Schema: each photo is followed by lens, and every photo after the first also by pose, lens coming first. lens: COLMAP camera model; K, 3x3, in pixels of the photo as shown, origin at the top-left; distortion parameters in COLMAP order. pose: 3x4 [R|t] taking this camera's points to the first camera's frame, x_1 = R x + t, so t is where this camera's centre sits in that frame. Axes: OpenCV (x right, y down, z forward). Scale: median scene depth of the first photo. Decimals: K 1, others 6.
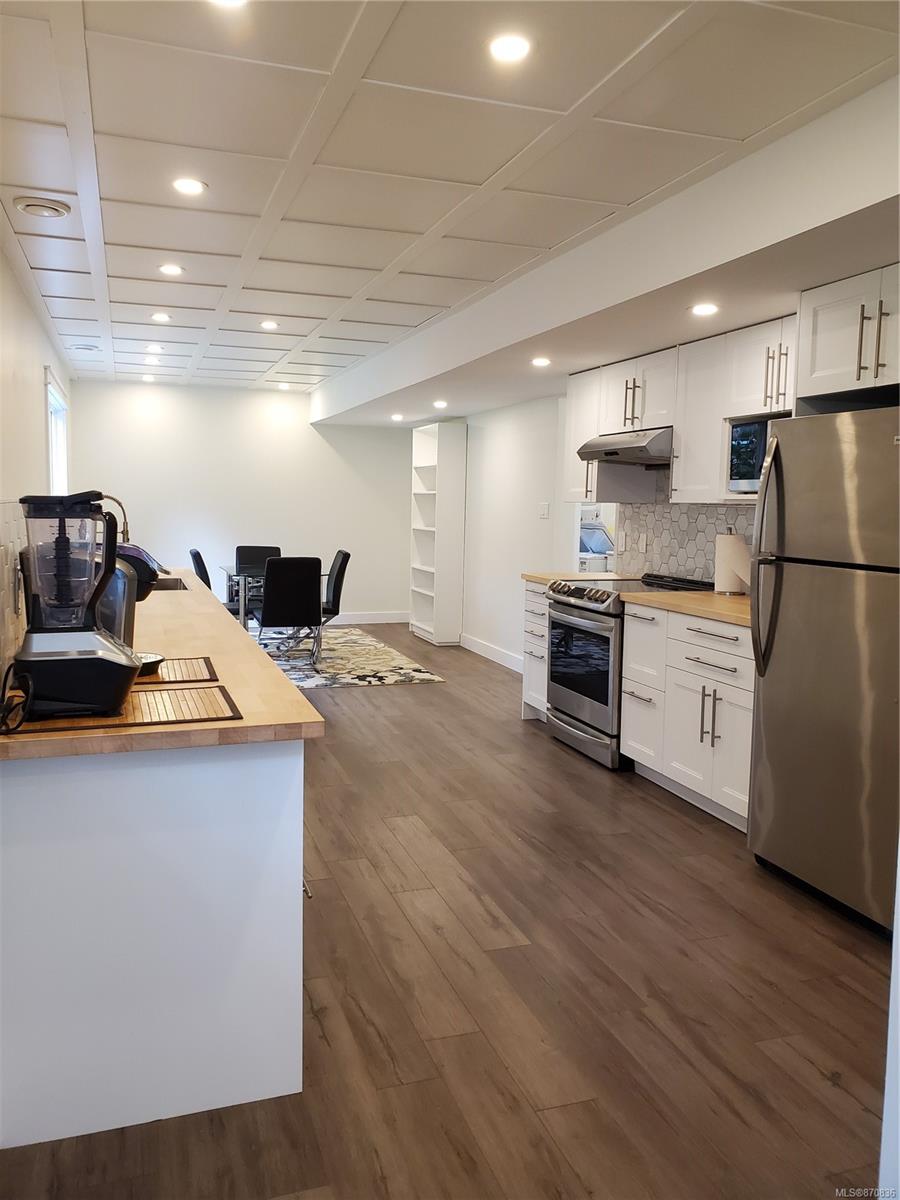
lens RADIAL K [[938.6, 0, 450.6], [0, 938.6, 581.1], [0, 0, 1]] dist [0.029590, 0.000165]
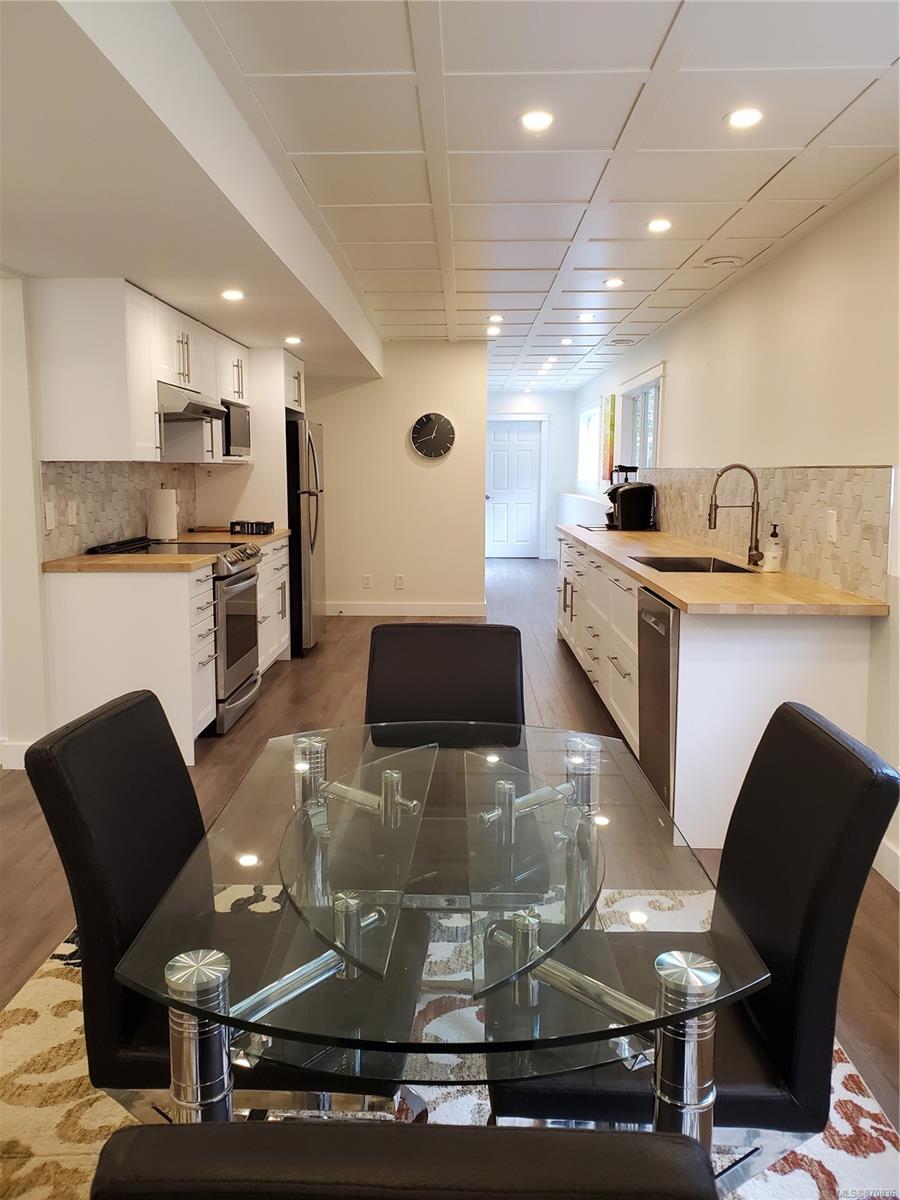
lens RADIAL K [[948.9, 0, 450.0], [0, 948.9, 600.0], [0, 0, 1]] dist [0.000906, -0.000591]
pose [[-0.941824, -0.069963, 0.328744, -0.446939], [0.004673, 0.975275, 0.220945, -0.181359], [-0.336074, 0.209627, -0.918211, 2.075800]]
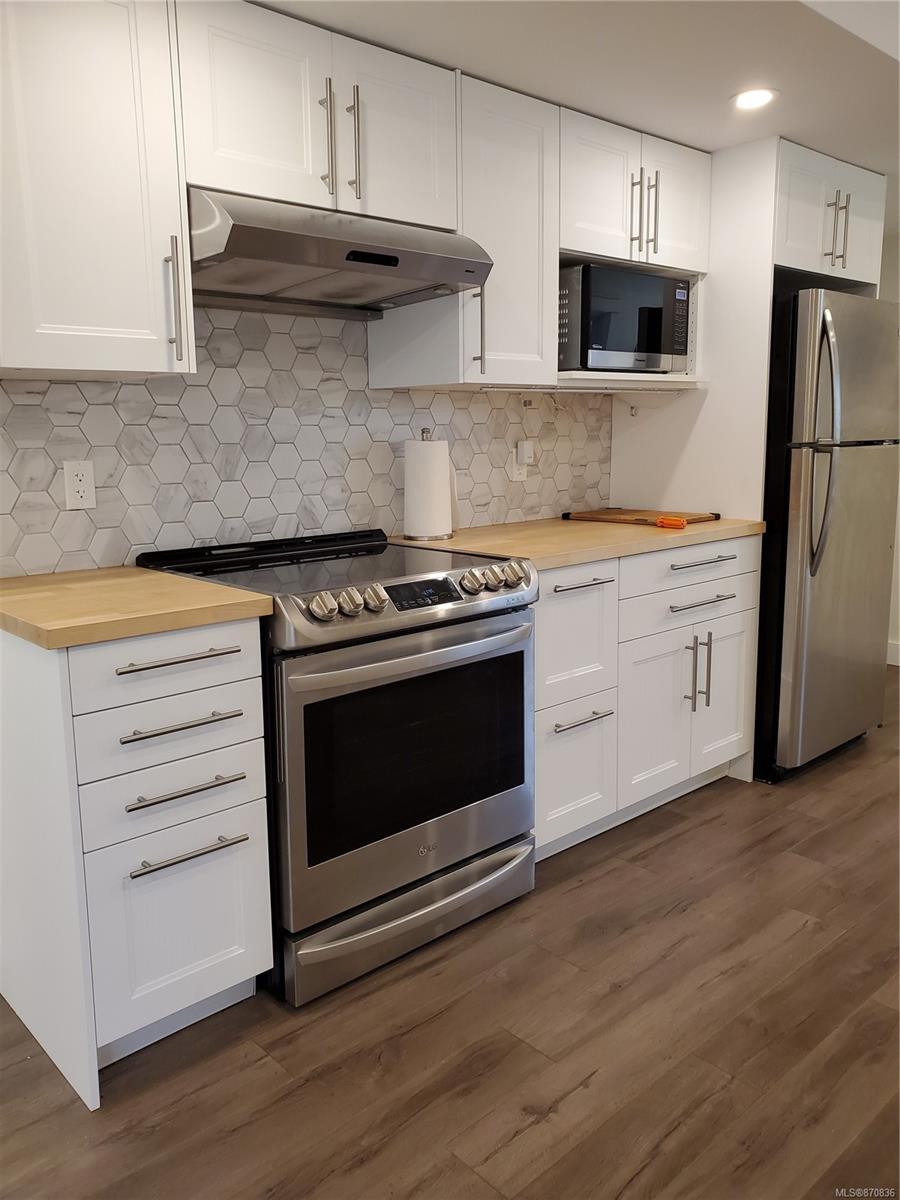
lens RADIAL K [[938.6, 0, 450.6], [0, 938.6, 581.1], [0, 0, 1]] dist [0.029590, 0.000165]
pose [[-0.404939, -0.158635, 0.900477, -0.273899], [0.083476, 0.974308, 0.209180, -0.089133], [-0.910525, 0.159874, -0.381293, 1.280545]]
